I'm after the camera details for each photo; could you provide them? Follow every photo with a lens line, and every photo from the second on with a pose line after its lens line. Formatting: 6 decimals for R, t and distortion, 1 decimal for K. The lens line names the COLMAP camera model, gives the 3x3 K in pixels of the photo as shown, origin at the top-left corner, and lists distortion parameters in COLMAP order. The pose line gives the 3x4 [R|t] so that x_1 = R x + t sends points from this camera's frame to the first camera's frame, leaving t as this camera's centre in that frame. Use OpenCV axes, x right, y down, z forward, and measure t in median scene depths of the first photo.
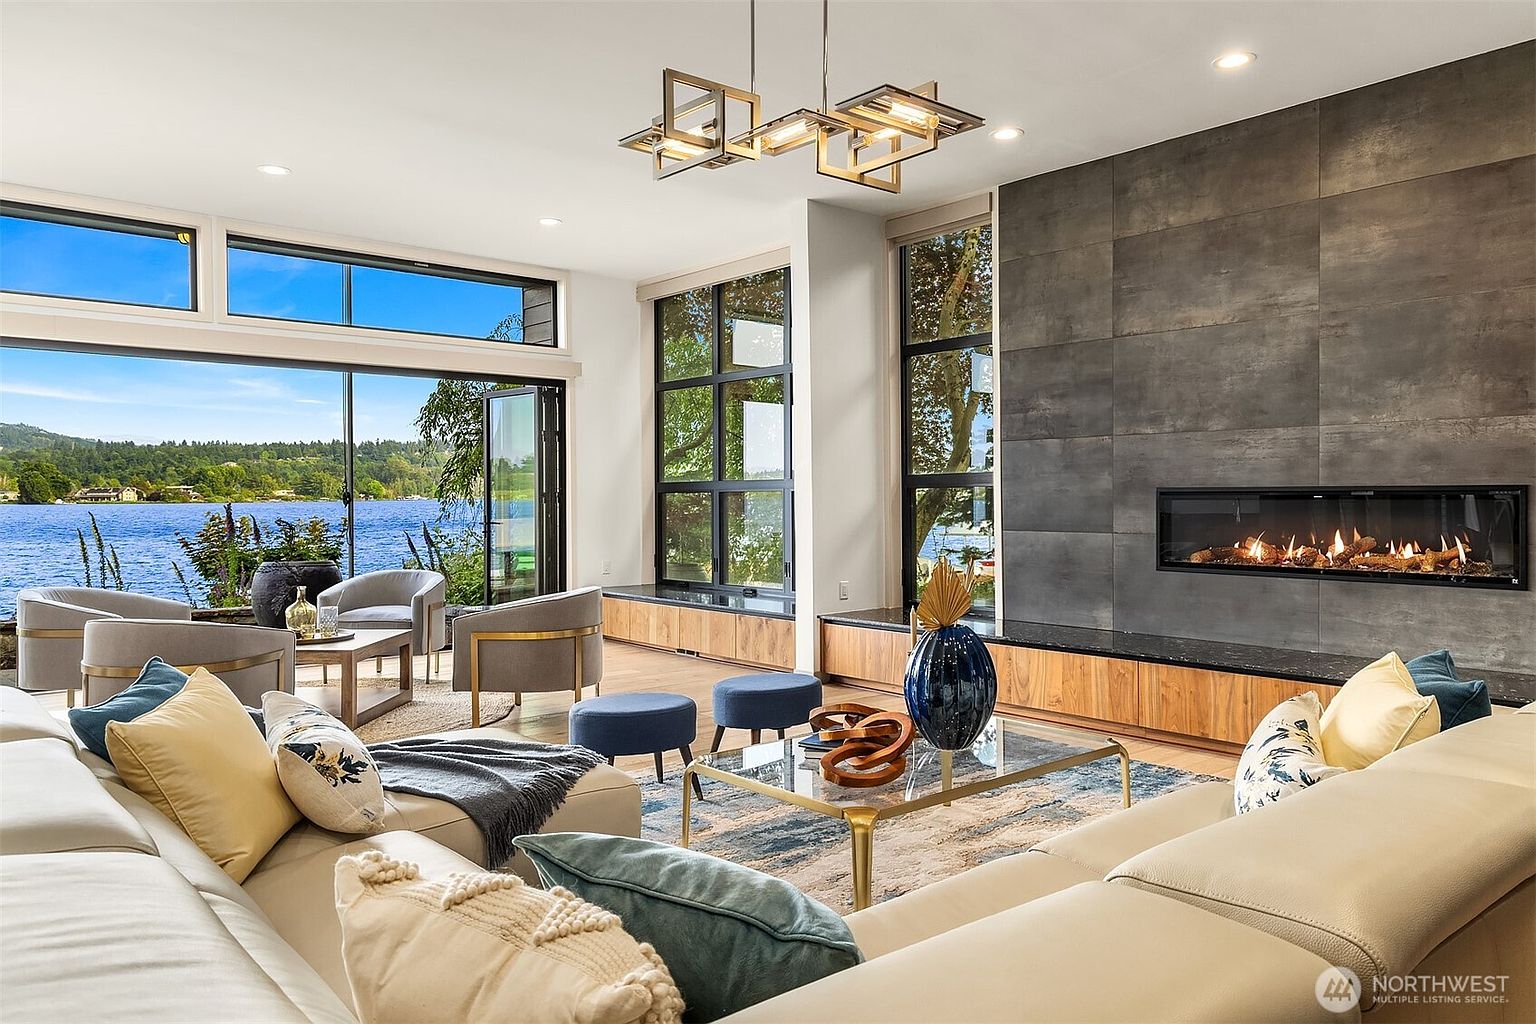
lens RADIAL K [[1077.0, 0, 770.4], [0, 1077.0, 504.0], [0, 0, 1]] dist [0.023849, 0.003966]
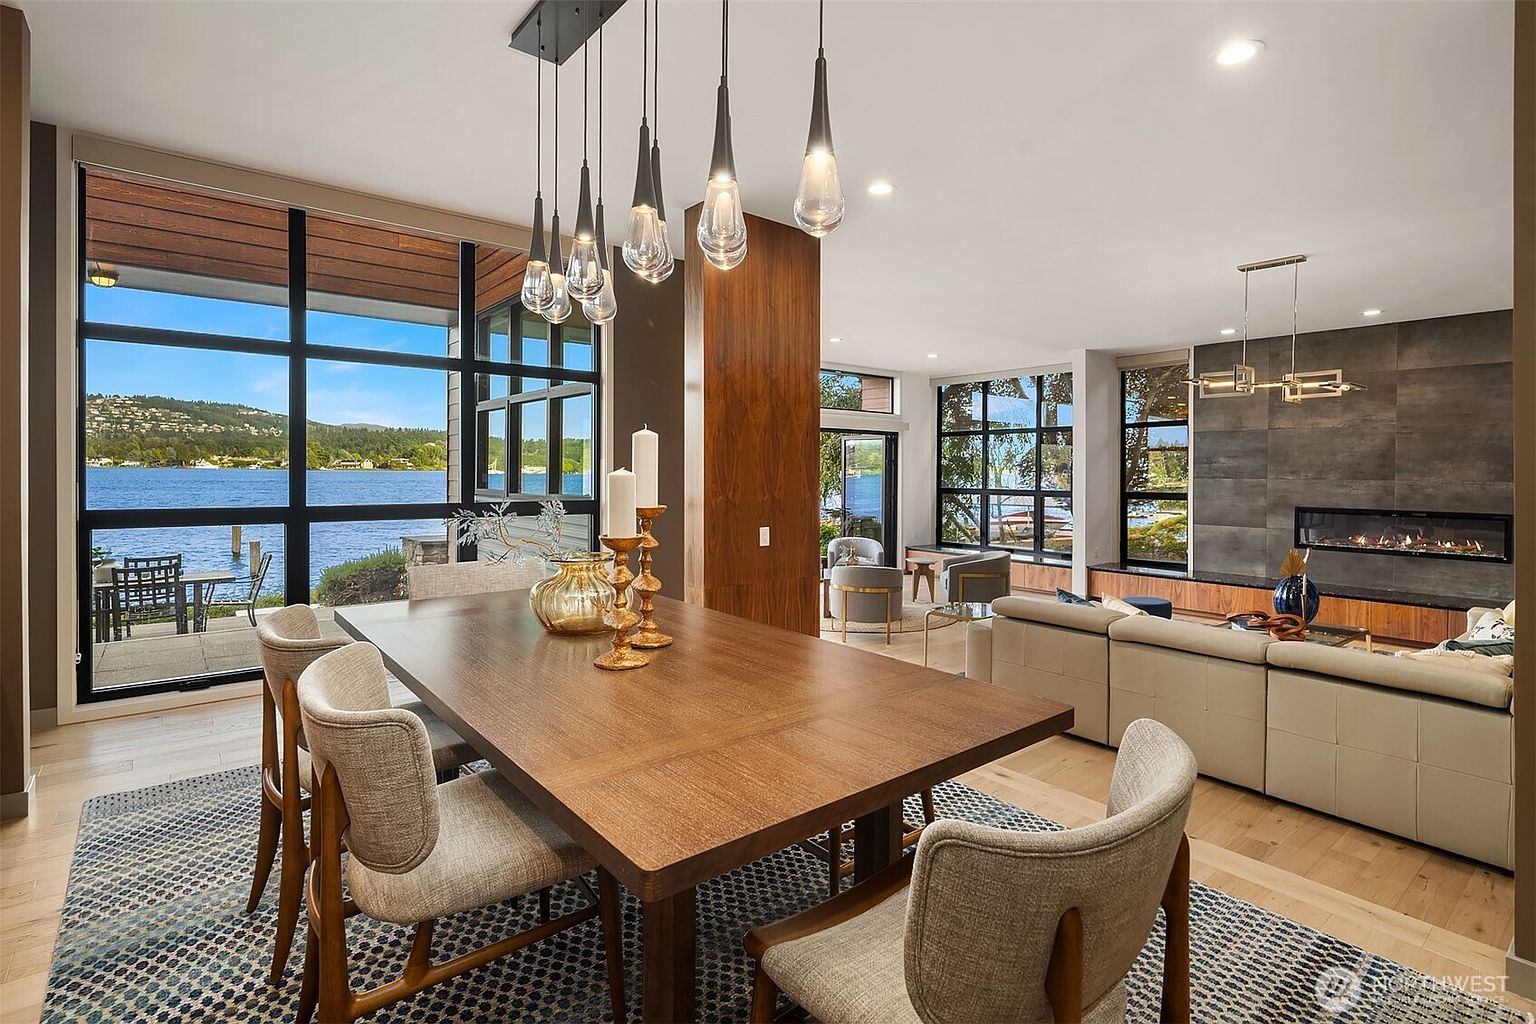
lens RADIAL K [[736.6, 0, 766.4], [0, 736.6, 477.6], [0, 0, 1]] dist [0.005653, -0.001727]
pose [[0.999893, 0.014366, -0.002817, -0.666162], [-0.014350, 0.999882, 0.005484, -0.067182], [0.002896, -0.005443, 0.999981, -0.395370]]
